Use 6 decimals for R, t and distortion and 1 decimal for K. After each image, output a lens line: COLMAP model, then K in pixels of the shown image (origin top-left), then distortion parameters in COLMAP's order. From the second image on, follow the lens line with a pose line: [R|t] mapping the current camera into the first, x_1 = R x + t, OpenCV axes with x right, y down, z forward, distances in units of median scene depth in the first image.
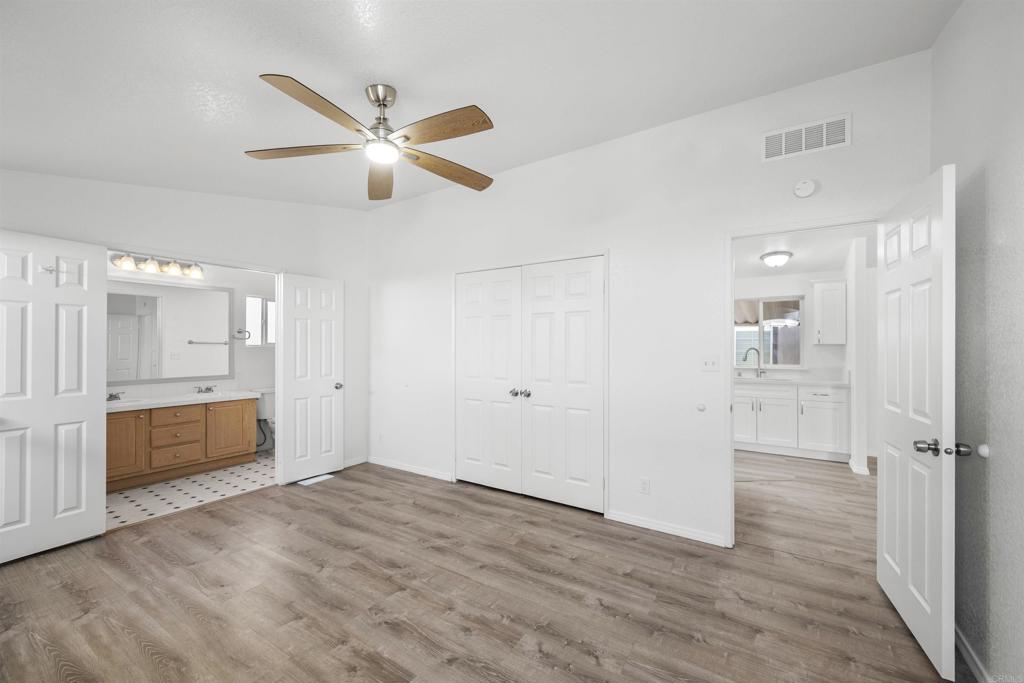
lens RADIAL K [[410.3, 0, 512.6], [0, 410.3, 346.2], [0, 0, 1]] dist [0.001214, 0.000954]
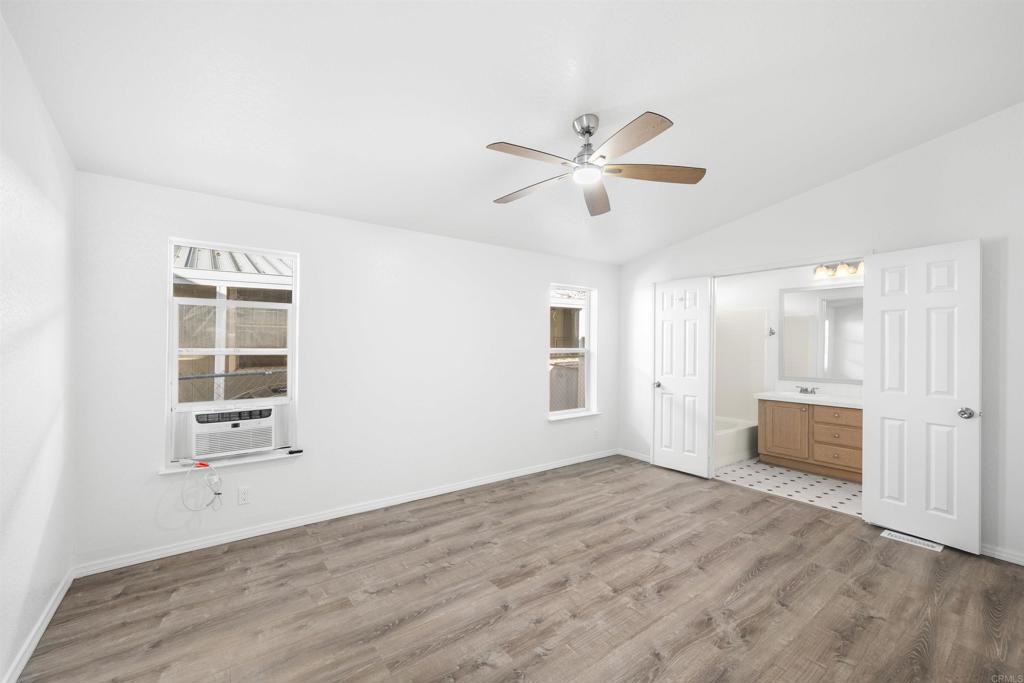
lens RADIAL K [[410.3, 0, 508.1], [0, 410.3, 345.3], [0, 0, 1]] dist [0.001214, 0.000954]
pose [[-0.350993, -0.002043, -0.936376, 0.477178], [-0.008795, 0.999961, 0.001115, 0.000427], [0.936337, 0.008627, -0.350997, 0.698413]]
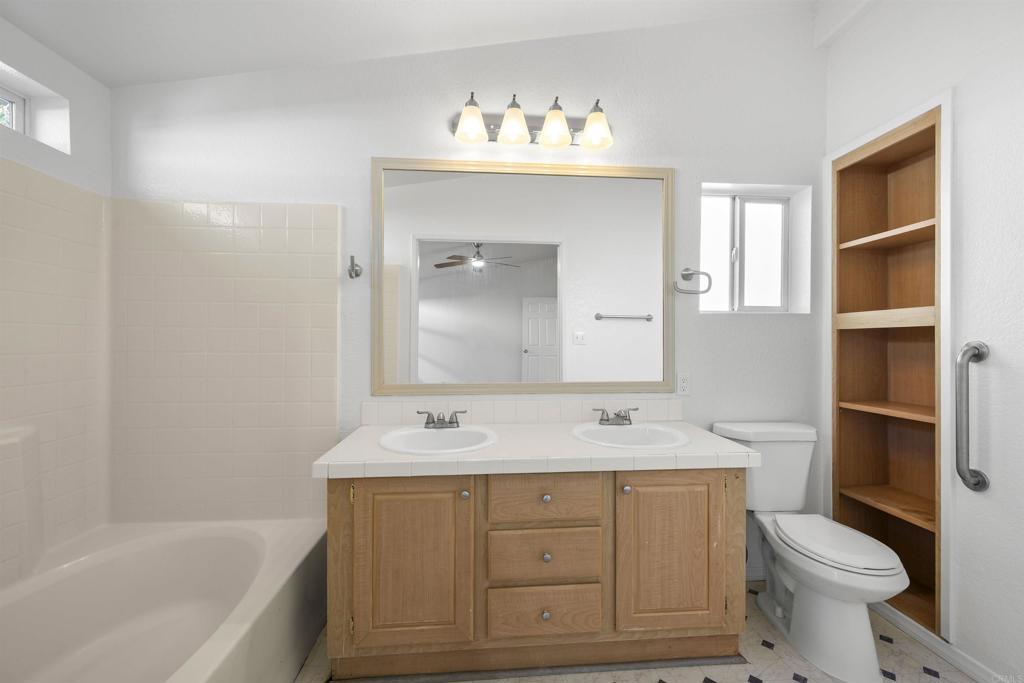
lens RADIAL K [[410.3, 0, 516.3], [0, 410.3, 341.5], [0, 0, 1]] dist [0.001214, 0.000954]
pose [[0.622067, 0.003693, -0.782956, -0.654497], [0.000125, 0.999988, 0.004816, 0.038167], [0.782964, -0.003093, 0.622059, 0.893691]]
